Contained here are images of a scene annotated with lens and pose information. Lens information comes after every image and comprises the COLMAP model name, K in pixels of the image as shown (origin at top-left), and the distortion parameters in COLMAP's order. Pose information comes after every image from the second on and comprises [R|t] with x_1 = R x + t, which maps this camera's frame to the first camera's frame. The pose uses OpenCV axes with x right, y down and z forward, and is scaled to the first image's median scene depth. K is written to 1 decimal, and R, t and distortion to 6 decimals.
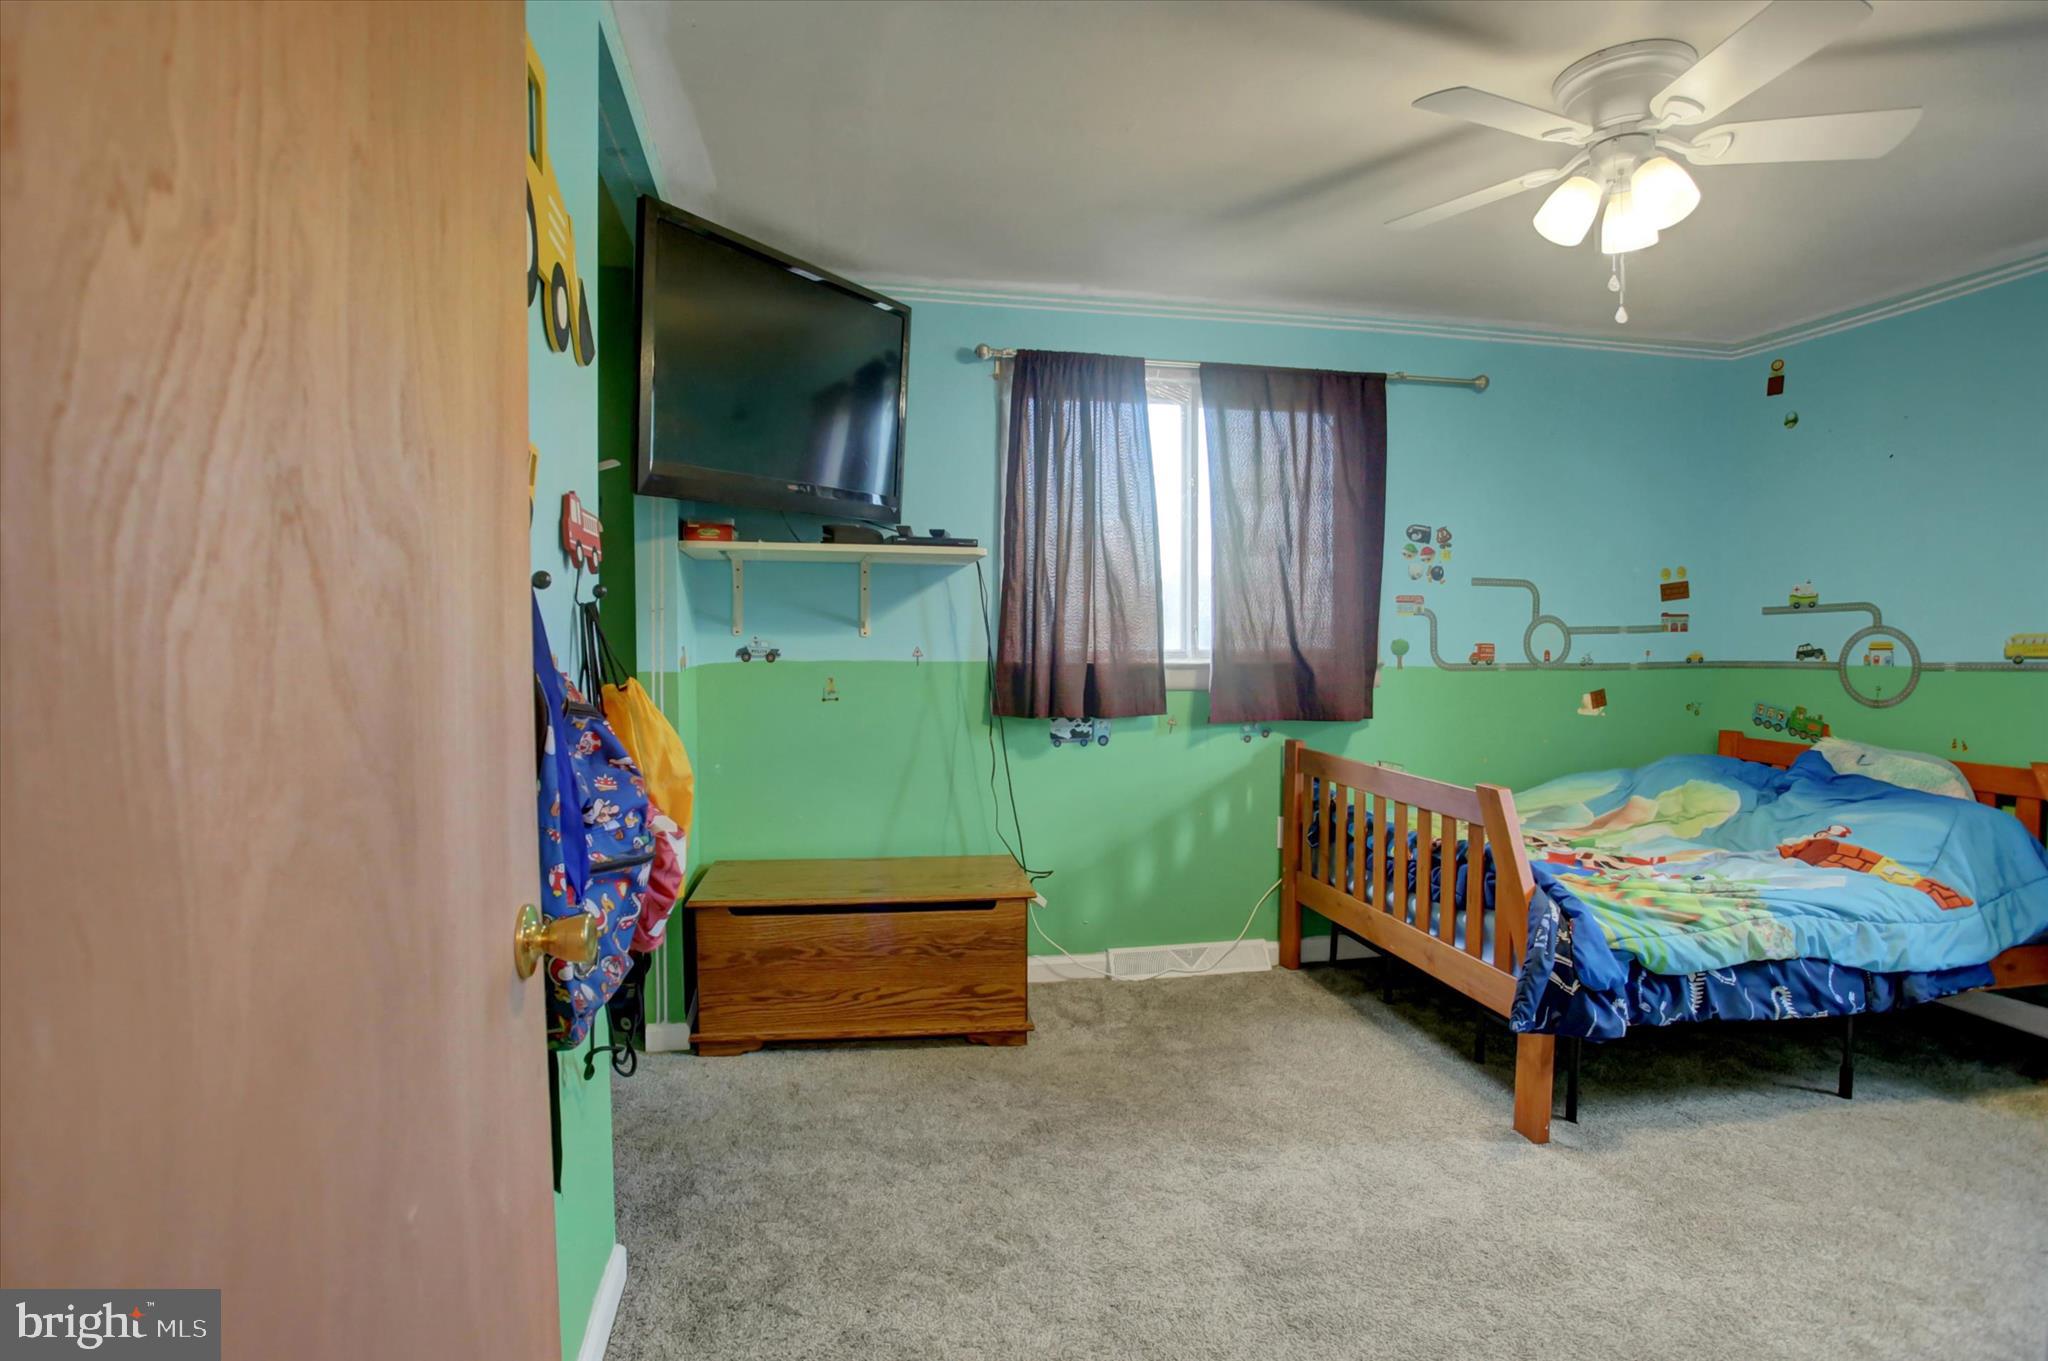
lens RADIAL K [[1031.5, 0, 994.8], [0, 1031.5, 645.0], [0, 0, 1]] dist [-0.070060, 0.030939]
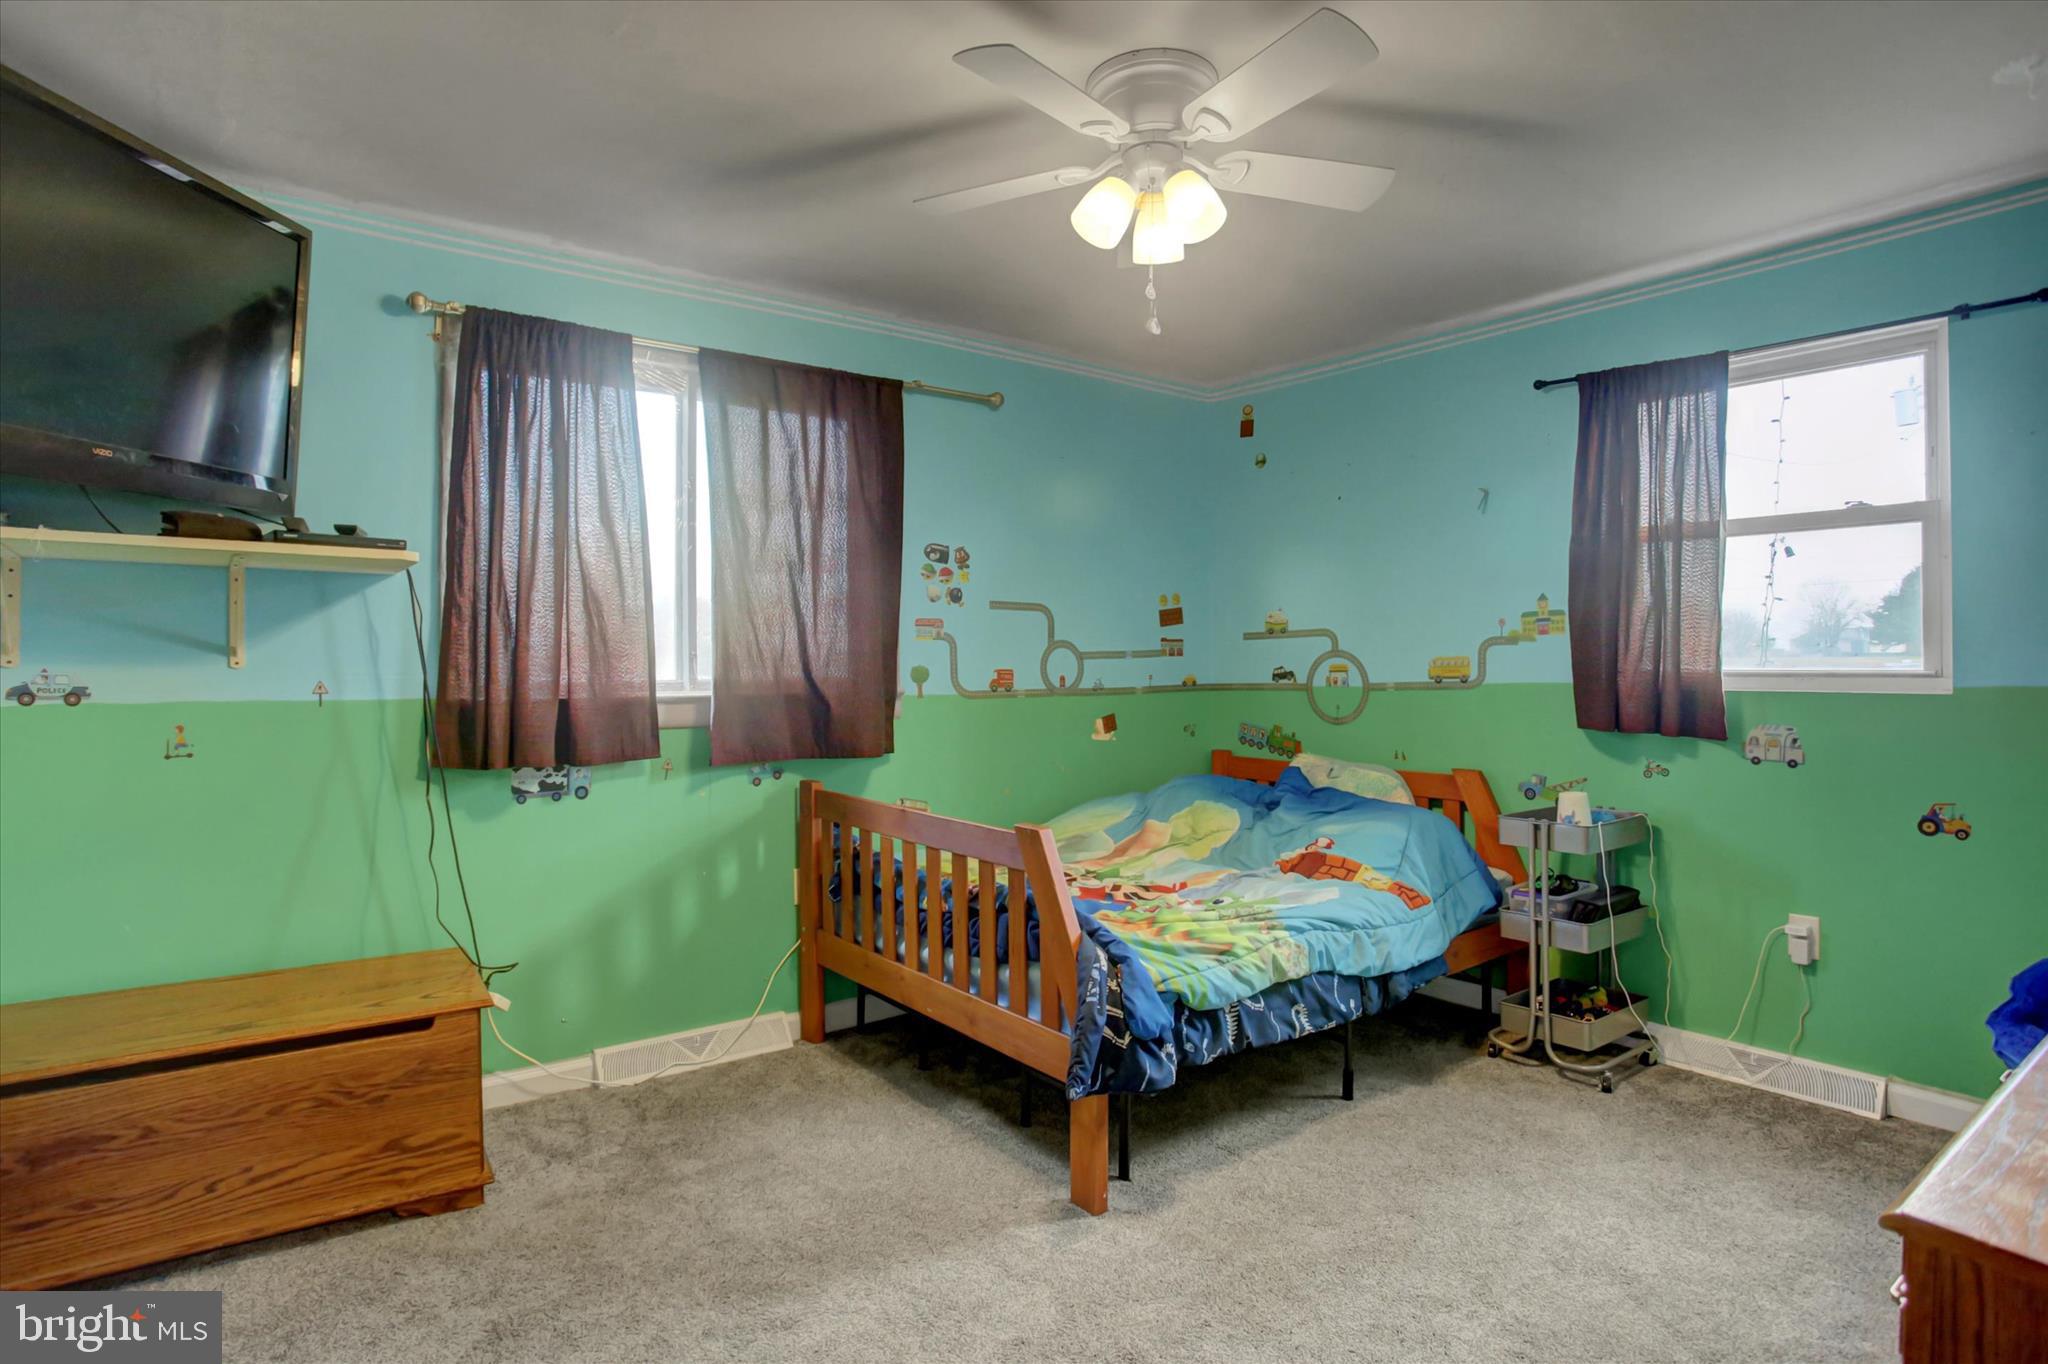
lens RADIAL K [[1085.0, 0, 1030.0], [0, 1085.0, 674.6], [0, 0, 1]] dist [-0.078291, 0.043097]
pose [[0.878746, -0.011954, 0.477141, 0.017523], [0.010777, 0.999928, 0.005204, -0.002046], [-0.477169, 0.000569, 0.878811, 0.106339]]
